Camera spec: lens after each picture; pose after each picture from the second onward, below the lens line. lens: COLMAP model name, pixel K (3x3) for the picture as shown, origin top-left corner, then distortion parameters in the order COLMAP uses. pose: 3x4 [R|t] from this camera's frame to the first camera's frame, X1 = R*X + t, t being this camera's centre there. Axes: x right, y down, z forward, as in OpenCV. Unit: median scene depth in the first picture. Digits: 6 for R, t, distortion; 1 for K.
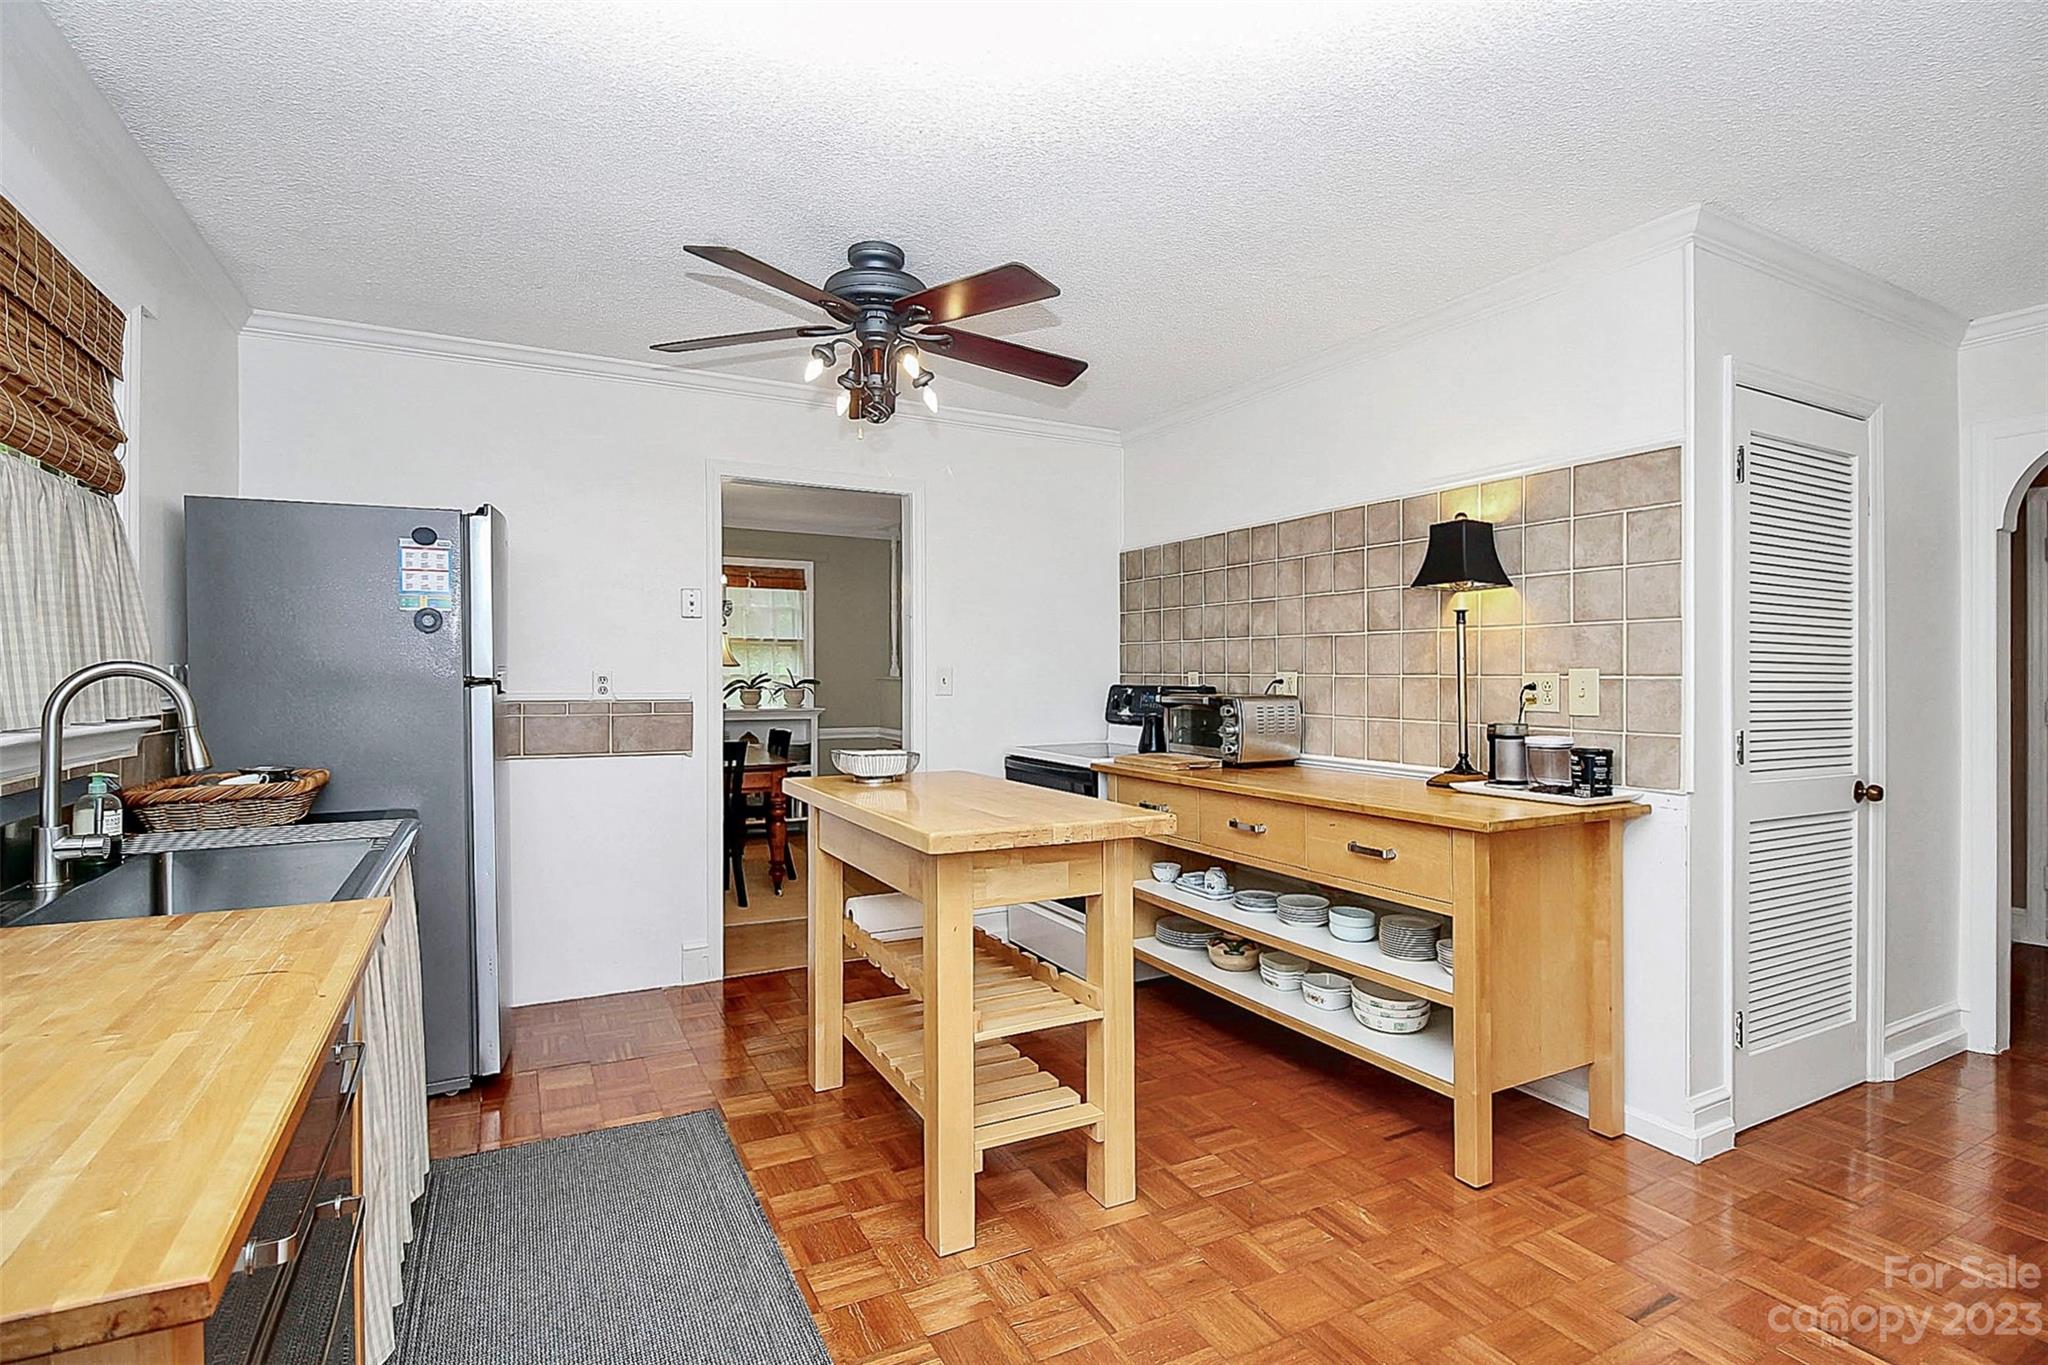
lens RADIAL K [[964.0, 0, 1021.6], [0, 964.0, 665.5], [0, 0, 1]] dist [-0.016217, -0.000208]
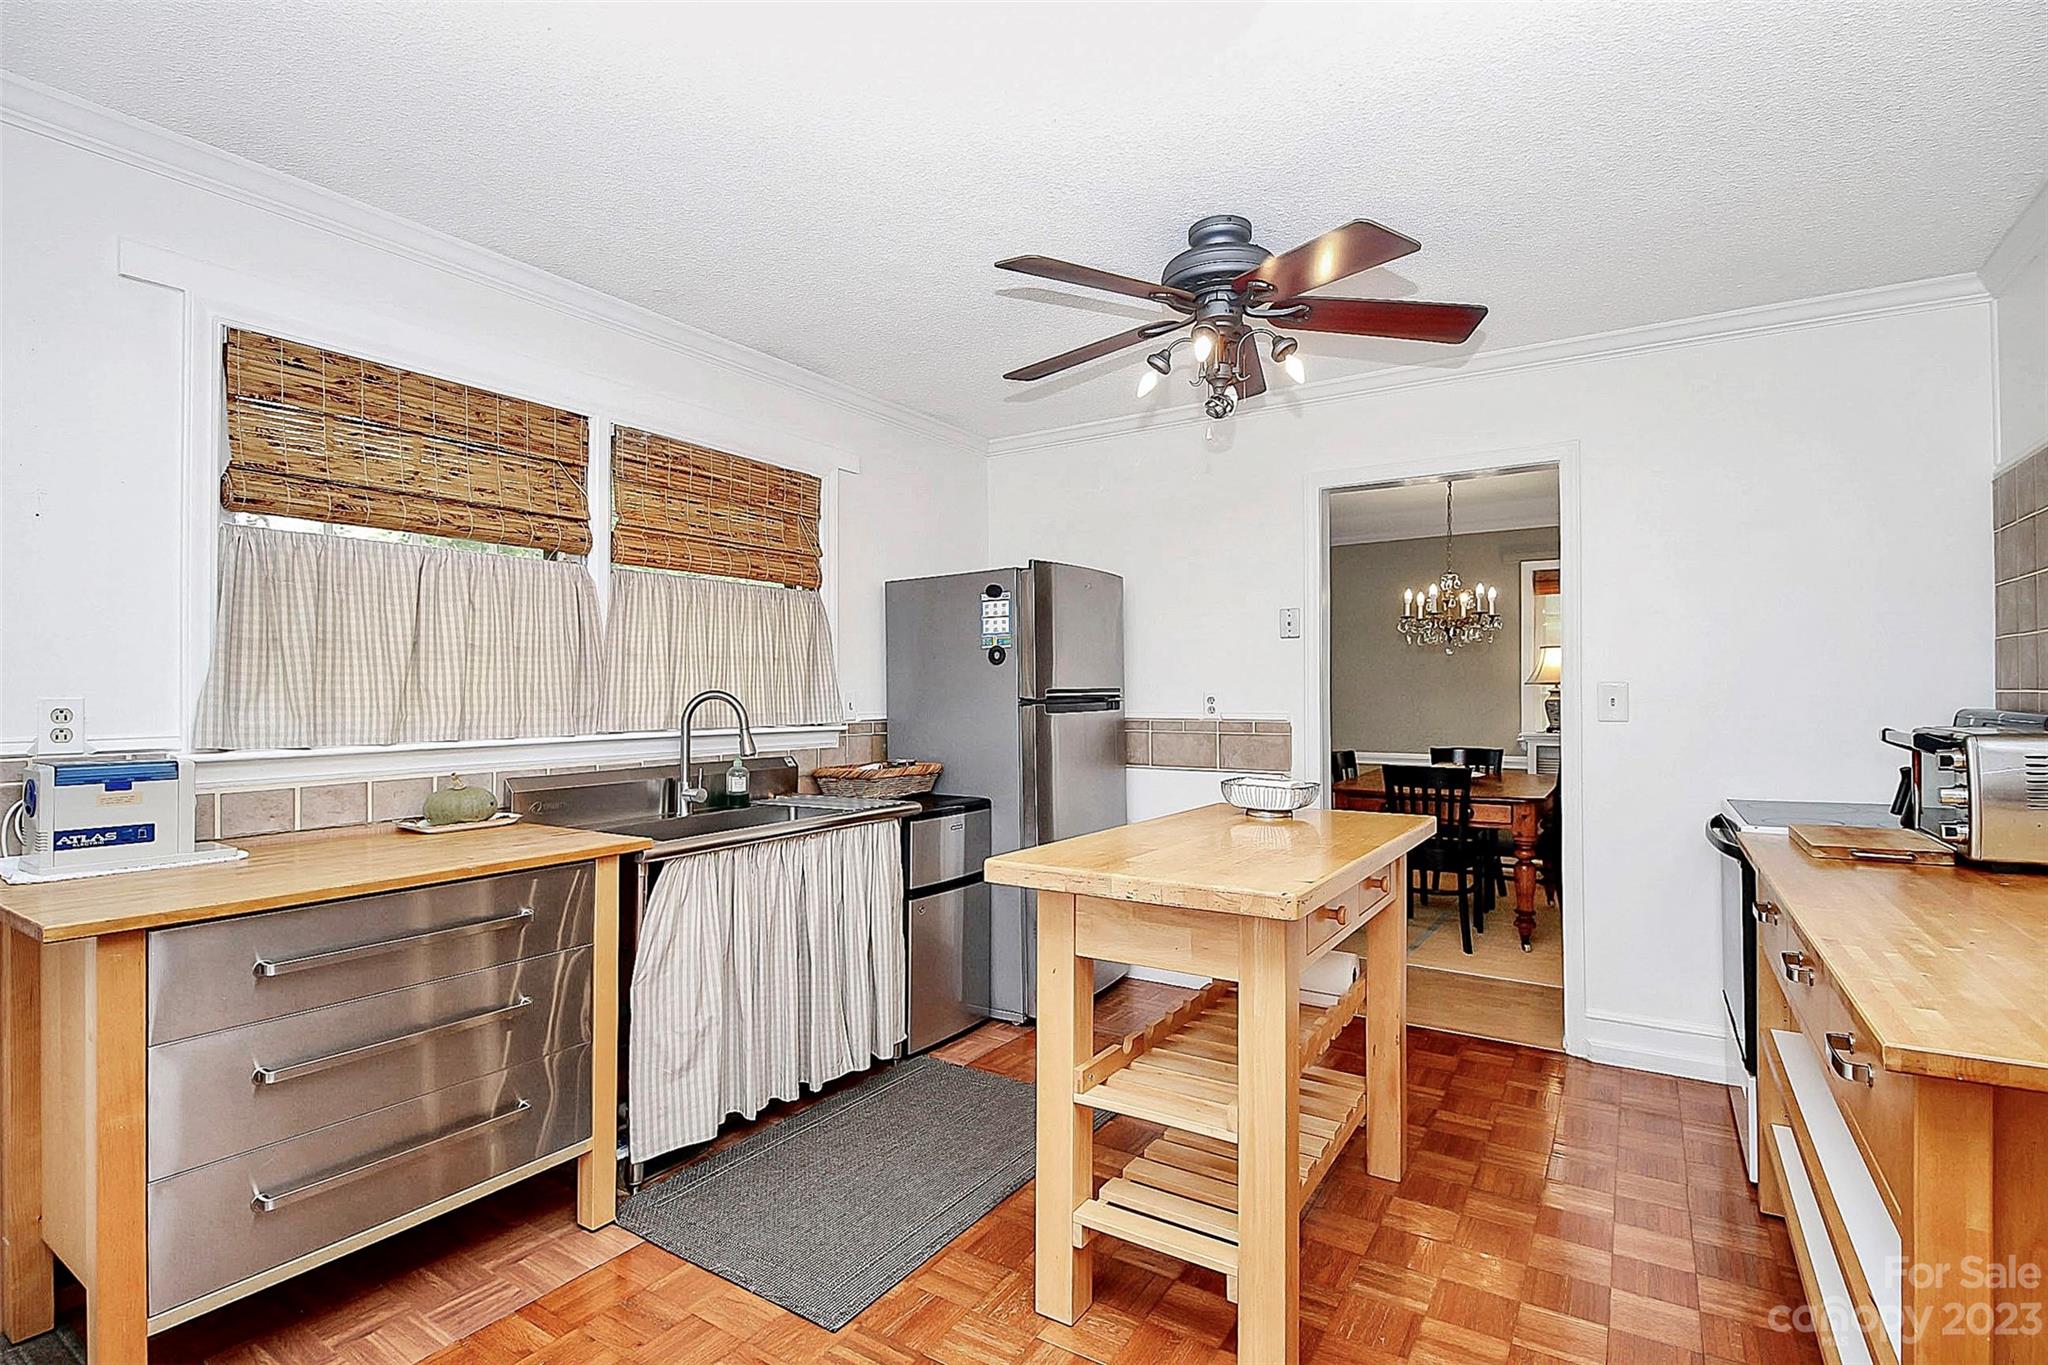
lens RADIAL K [[955.2, 0, 1026.6], [0, 955.2, 694.9], [0, 0, 1]] dist [-0.000288, -0.000058]
pose [[0.497026, -0.005794, -0.867716, 0.531529], [0.016584, 0.999858, 0.002823, 0.003931], [0.867577, -0.015793, 0.497052, 0.387886]]
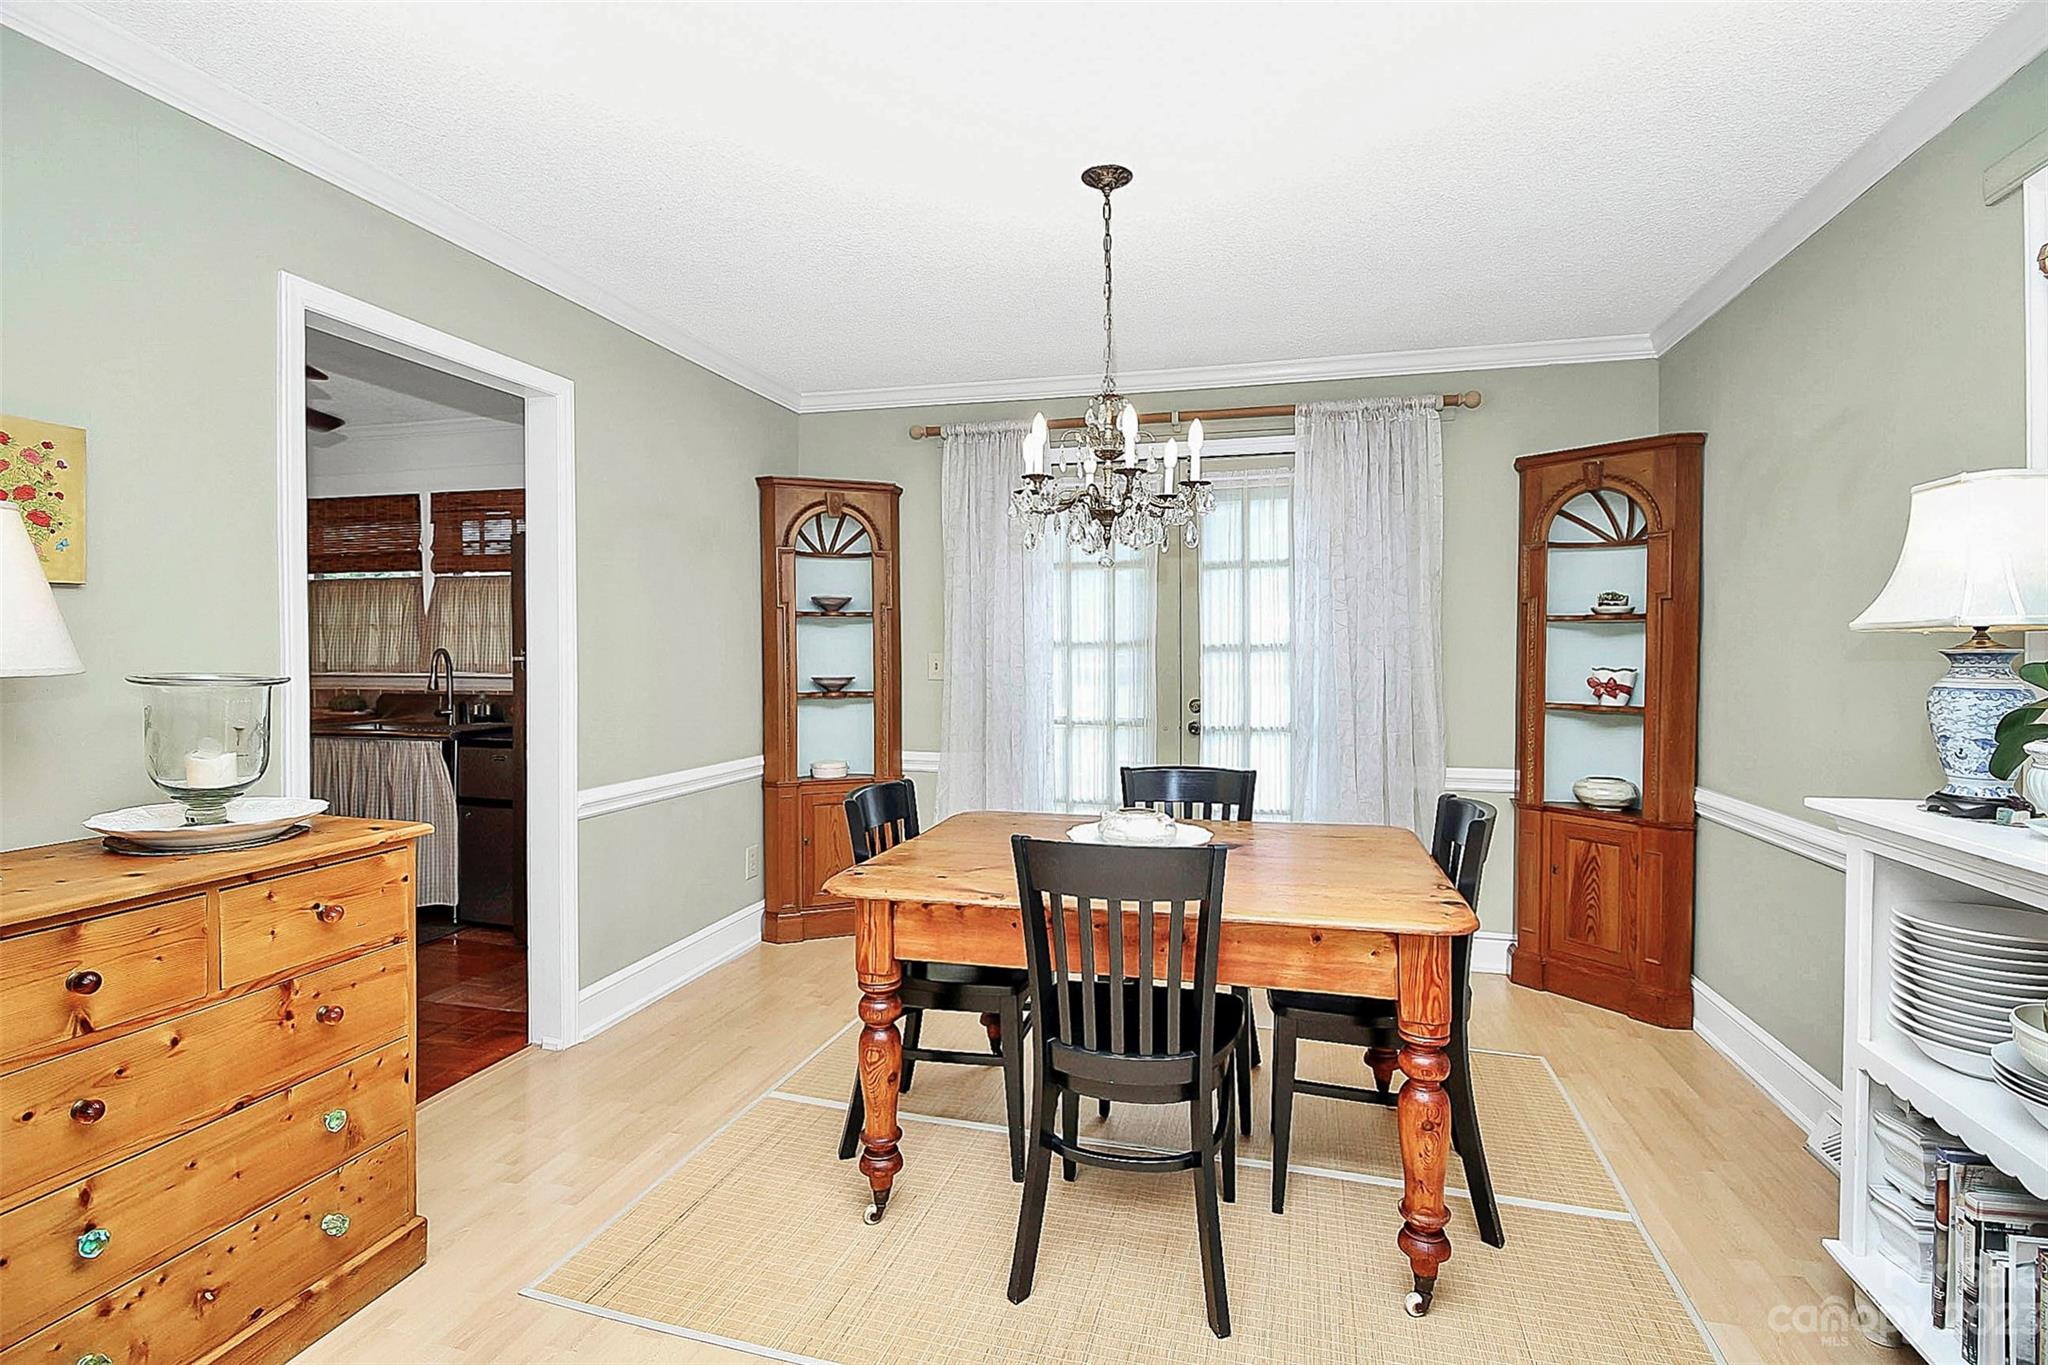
lens RADIAL K [[964.0, 0, 1021.6], [0, 964.0, 665.5], [0, 0, 1]] dist [-0.016217, -0.000208]
pose [[-0.683765, 0.005835, -0.729679, -0.047569], [0.005045, 0.999982, 0.003269, 0.026484], [0.729685, -0.001446, -0.683782, 2.577645]]
